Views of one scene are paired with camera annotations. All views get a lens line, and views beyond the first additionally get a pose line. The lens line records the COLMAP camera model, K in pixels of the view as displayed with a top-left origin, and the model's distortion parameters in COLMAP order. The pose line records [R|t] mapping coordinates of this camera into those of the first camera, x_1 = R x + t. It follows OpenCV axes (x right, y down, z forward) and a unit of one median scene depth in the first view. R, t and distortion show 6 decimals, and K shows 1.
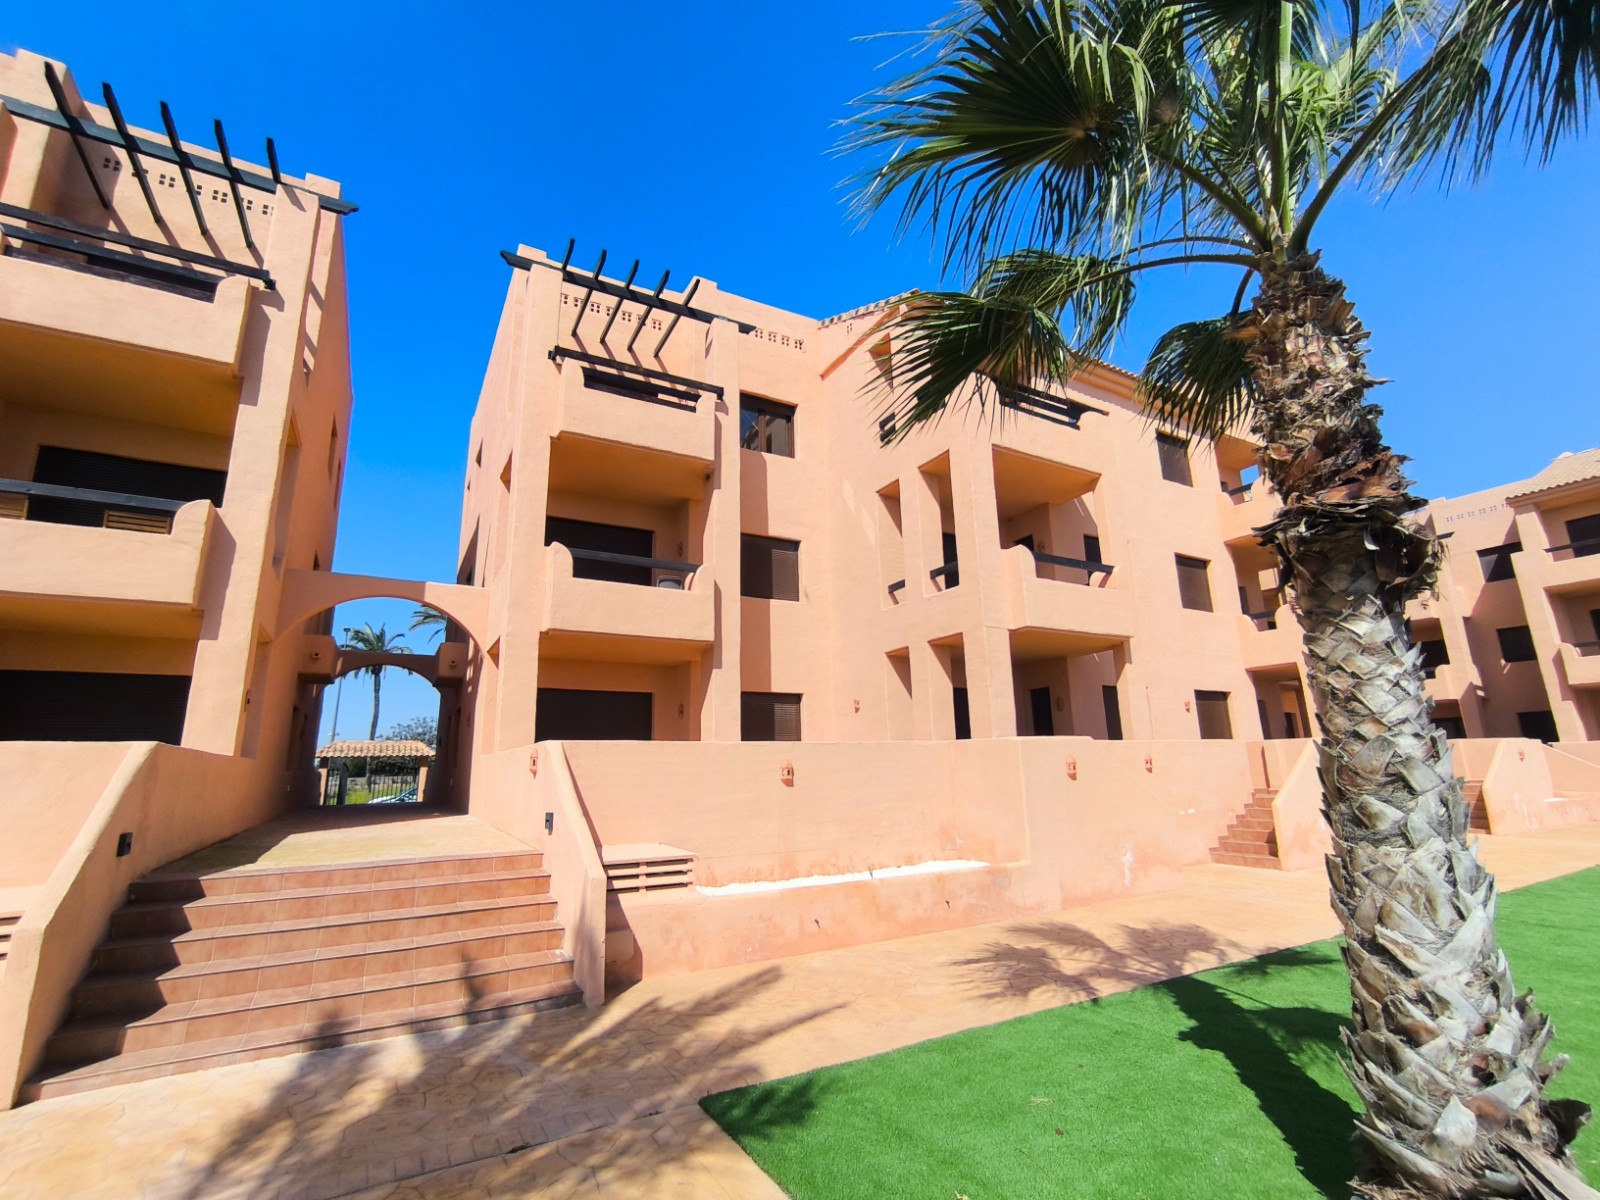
lens RADIAL K [[727.7, 0, 800.0], [0, 727.7, 600.0], [0, 0, 1]] dist [0.000638, -0.000431]
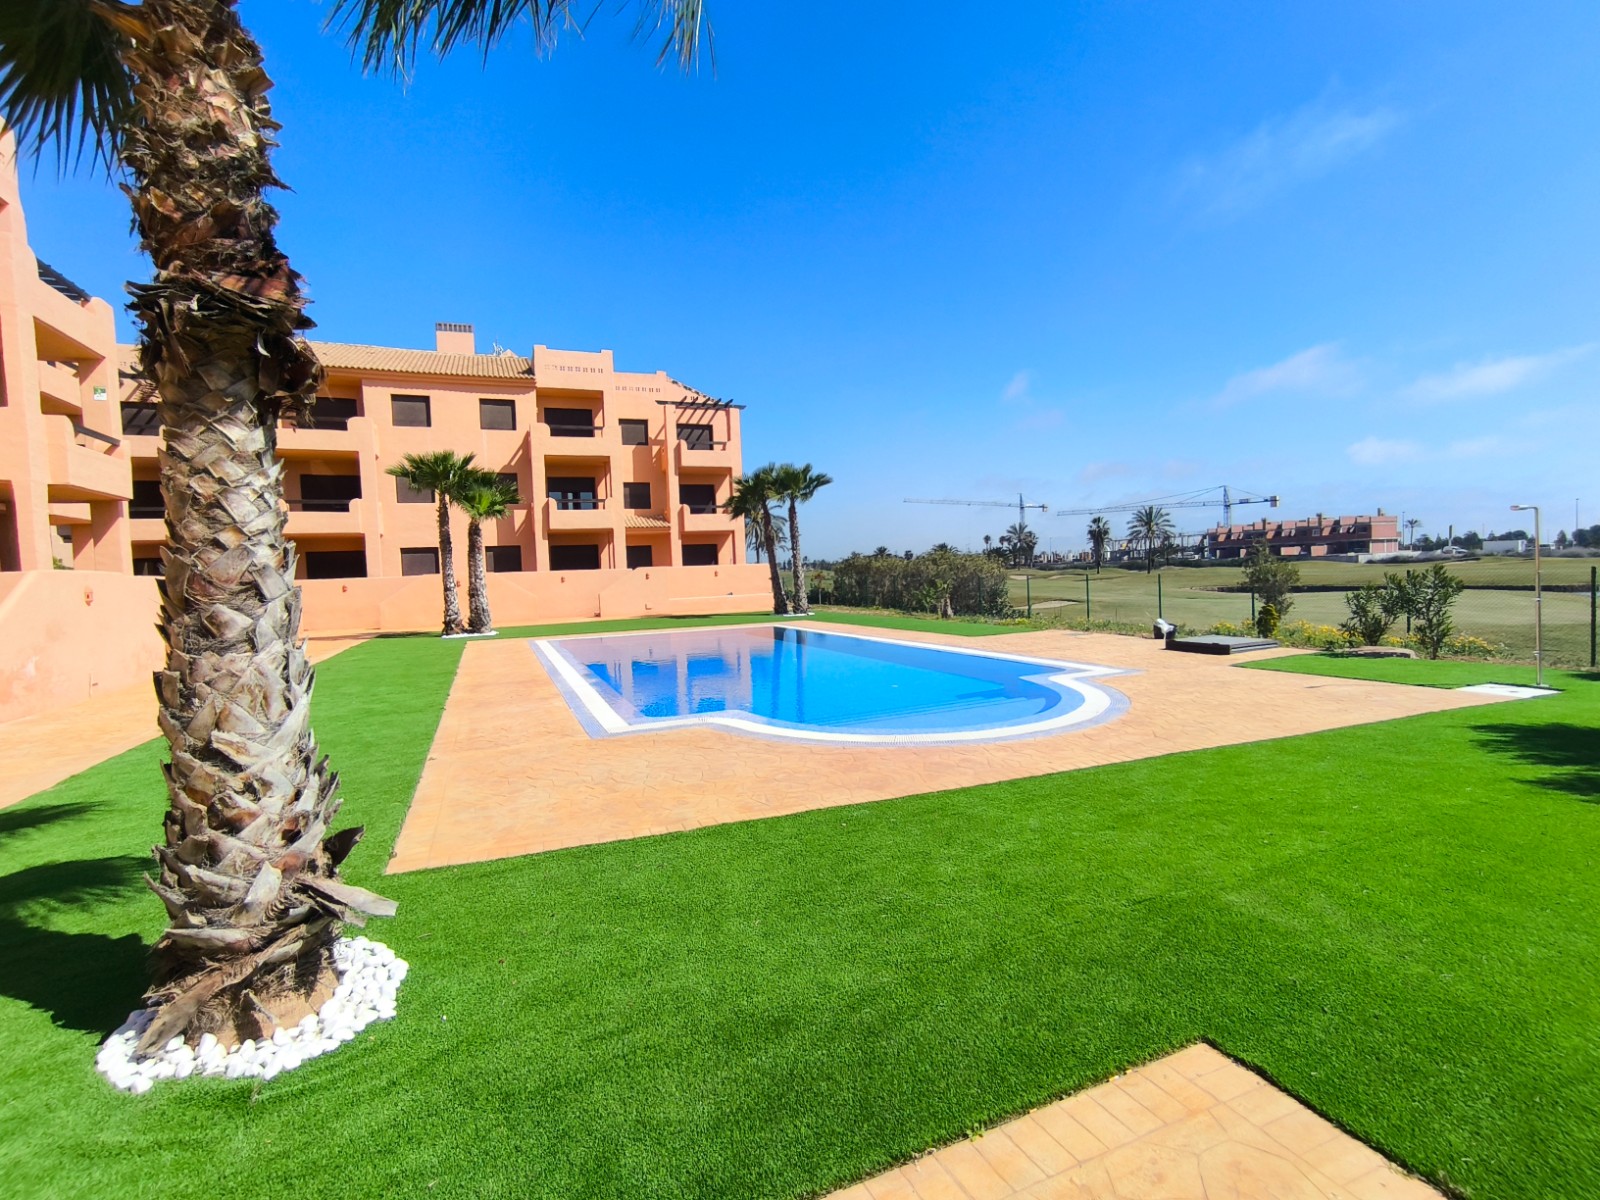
lens RADIAL K [[727.7, 0, 800.0], [0, 727.7, 600.0], [0, 0, 1]] dist [0.000638, -0.000431]
pose [[0.111123, -0.019506, 0.993615, -0.101944], [-0.188449, 0.981254, 0.040339, 0.078805], [-0.975776, -0.191728, 0.105364, 0.145274]]
